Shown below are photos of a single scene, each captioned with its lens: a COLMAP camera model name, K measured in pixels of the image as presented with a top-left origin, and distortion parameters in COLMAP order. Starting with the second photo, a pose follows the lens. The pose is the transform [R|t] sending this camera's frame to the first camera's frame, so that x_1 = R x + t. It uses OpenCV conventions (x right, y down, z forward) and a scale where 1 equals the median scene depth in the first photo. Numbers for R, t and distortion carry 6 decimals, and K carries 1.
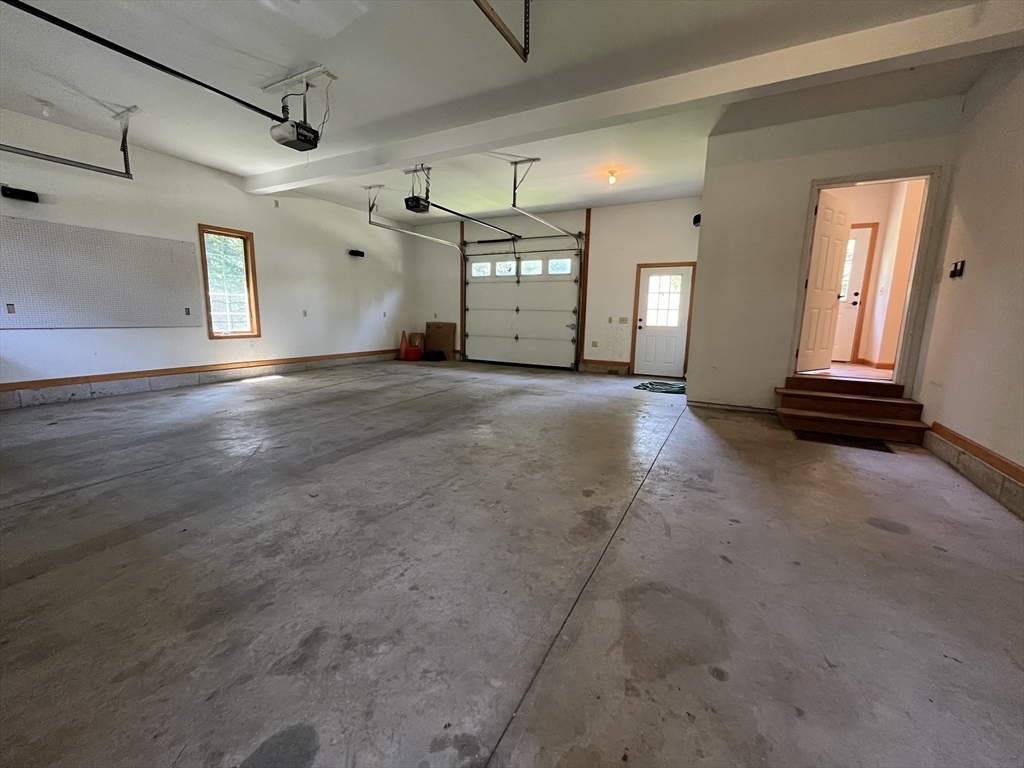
lens RADIAL K [[414.2, 0, 510.4], [0, 414.2, 384.1], [0, 0, 1]] dist [-0.001698, -0.000402]
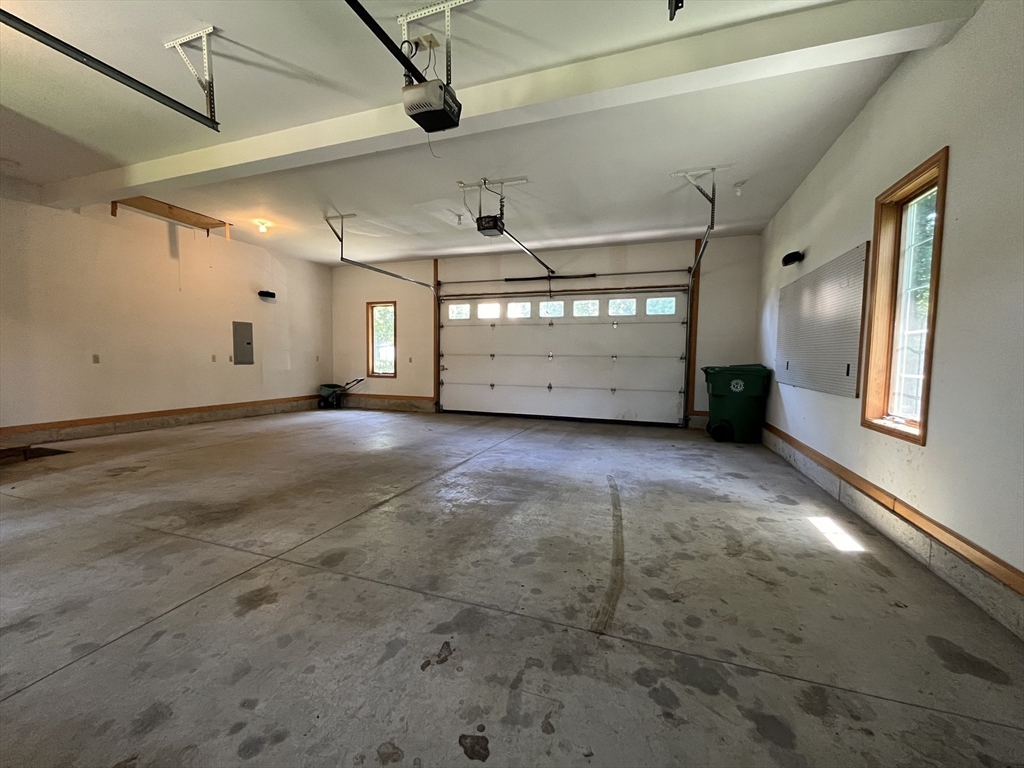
lens RADIAL K [[414.2, 0, 510.4], [0, 414.2, 384.1], [0, 0, 1]] dist [-0.001698, -0.000402]
pose [[0.983201, -0.024436, 0.180882, -0.224782], [0.042768, 0.994252, -0.098156, -0.035995], [-0.177444, 0.104243, 0.978594, 0.159125]]
